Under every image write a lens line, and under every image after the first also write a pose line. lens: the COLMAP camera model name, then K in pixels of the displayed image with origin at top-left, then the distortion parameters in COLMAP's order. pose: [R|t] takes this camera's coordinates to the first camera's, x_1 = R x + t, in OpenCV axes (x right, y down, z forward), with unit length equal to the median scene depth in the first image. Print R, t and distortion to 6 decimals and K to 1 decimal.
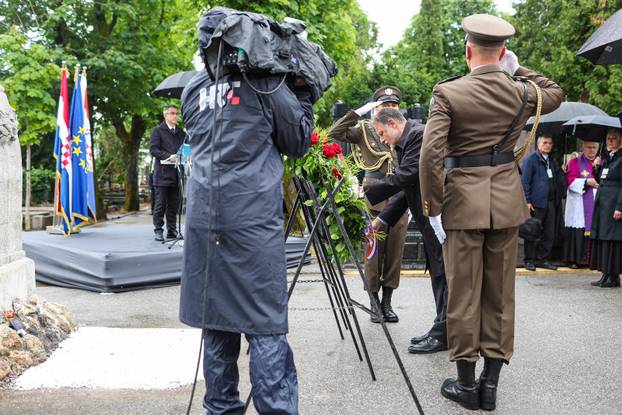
lens RADIAL K [[603.6, 0, 311.0], [0, 603.6, 207.5], [0, 0, 1]] dist [-0.044206, 0.025319]
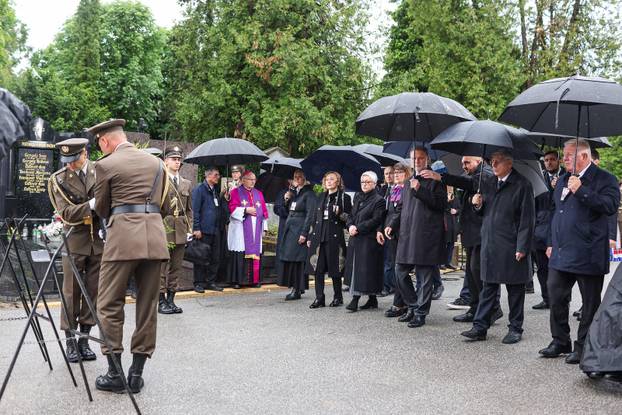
lens RADIAL K [[653.9, 0, 276.8], [0, 653.9, 186.5], [0, 0, 1]] dist [-0.092414, 0.059230]
pose [[0.881565, 0.013363, 0.471874, -0.065337], [0.014940, 0.998309, -0.056182, -0.017191], [-0.471827, 0.056578, 0.879874, -0.101841]]
